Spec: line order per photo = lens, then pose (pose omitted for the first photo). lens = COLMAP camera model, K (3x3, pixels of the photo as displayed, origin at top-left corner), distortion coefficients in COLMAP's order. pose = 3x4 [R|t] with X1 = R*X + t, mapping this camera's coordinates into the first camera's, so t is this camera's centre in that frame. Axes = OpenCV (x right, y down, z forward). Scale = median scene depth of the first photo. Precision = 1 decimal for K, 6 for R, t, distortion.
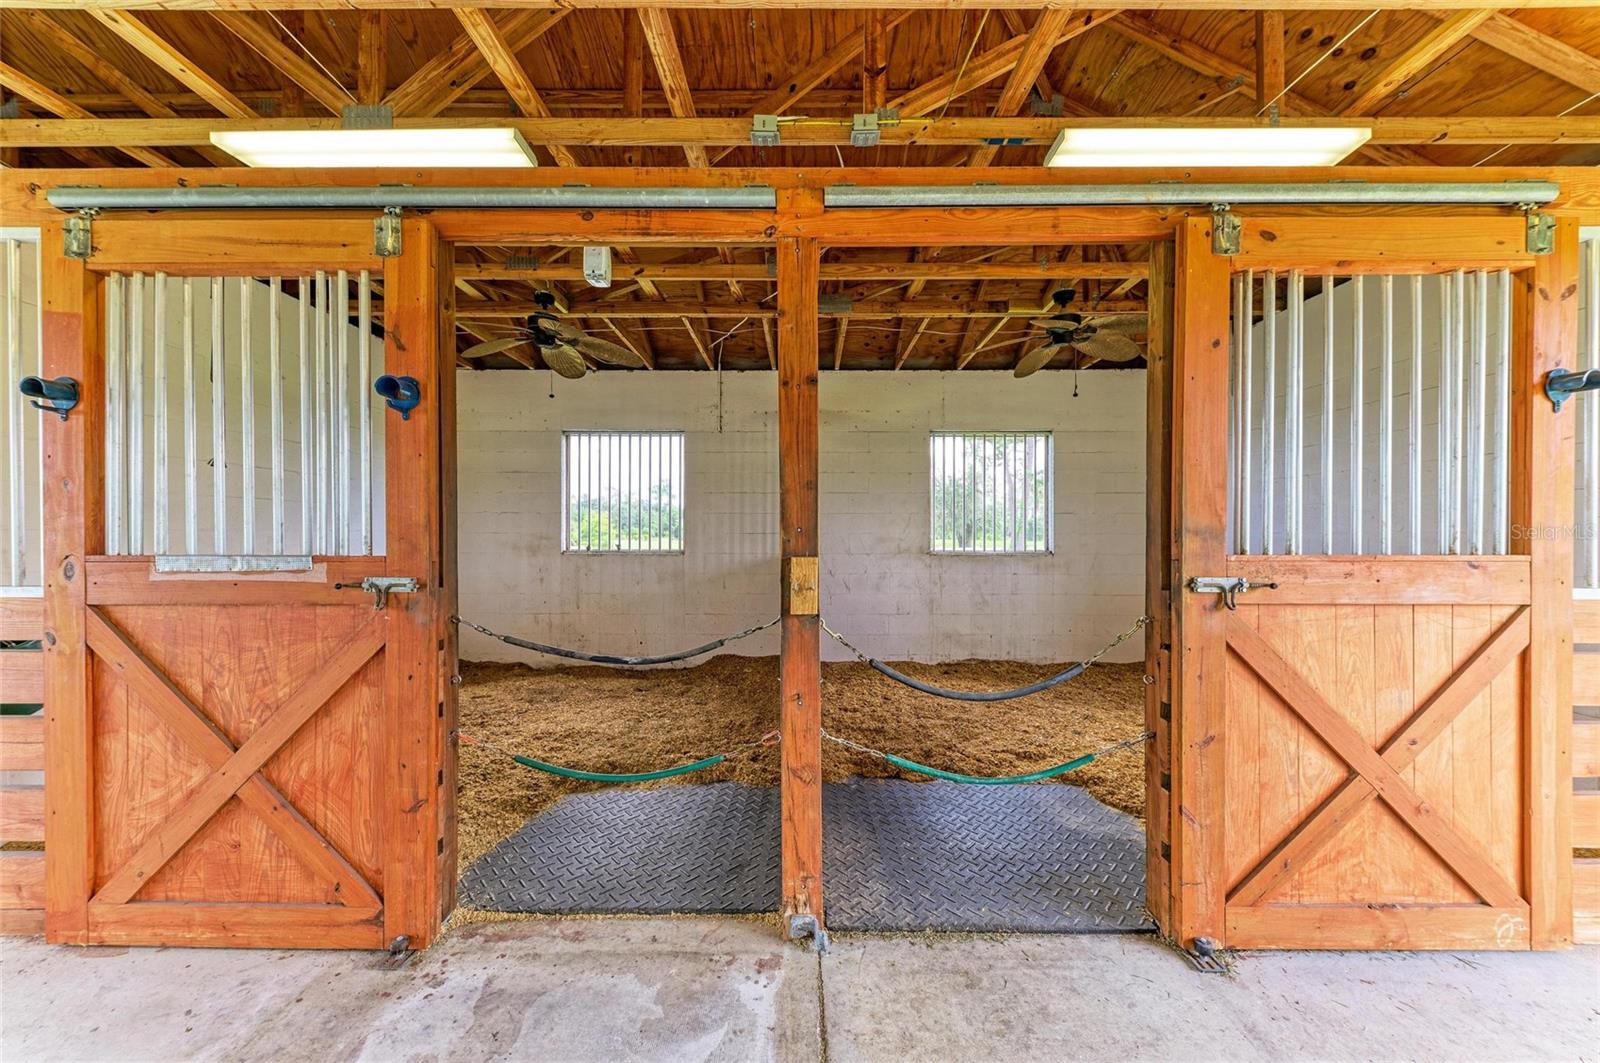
lens RADIAL K [[570.6, 0, 794.1], [0, 570.6, 533.9], [0, 0, 1]] dist [0.009554, -0.000084]
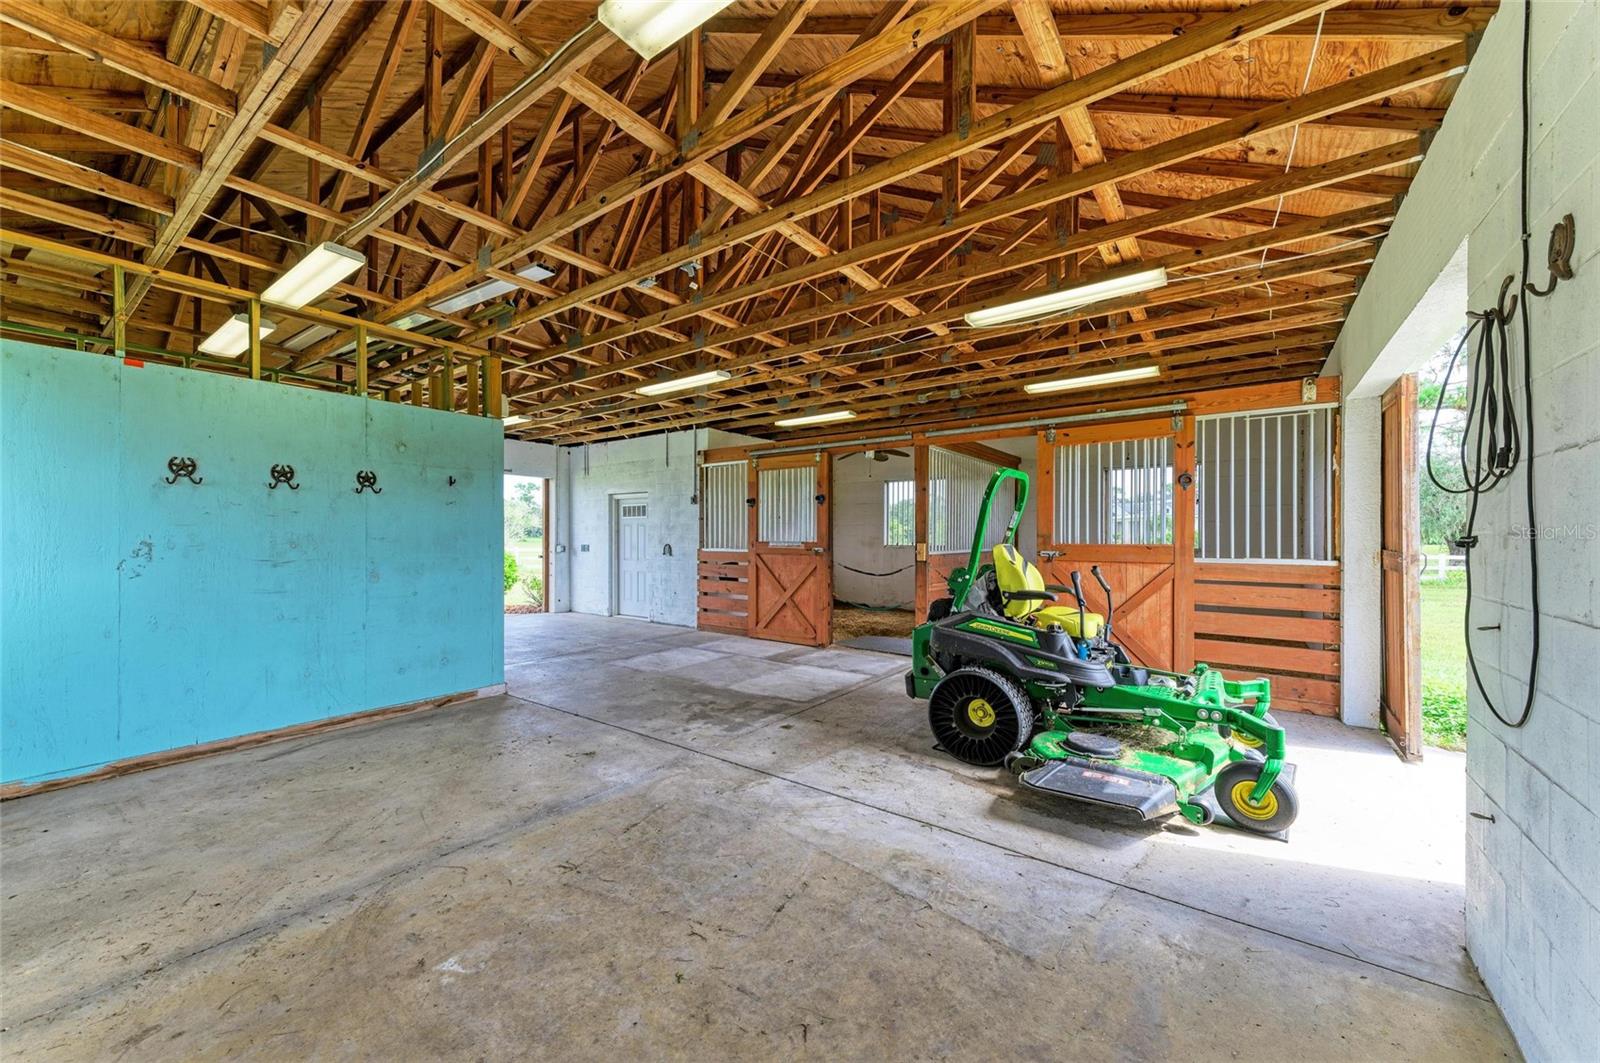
lens RADIAL K [[592.7, 0, 806.0], [0, 592.7, 535.5], [0, 0, 1]] dist [-0.000007, 0.000006]
pose [[0.819688, 0.000713, -0.572809, 1.437186], [-0.004487, 0.999977, -0.005177, 0.015672], [0.572792, 0.006813, 0.819672, -2.199493]]
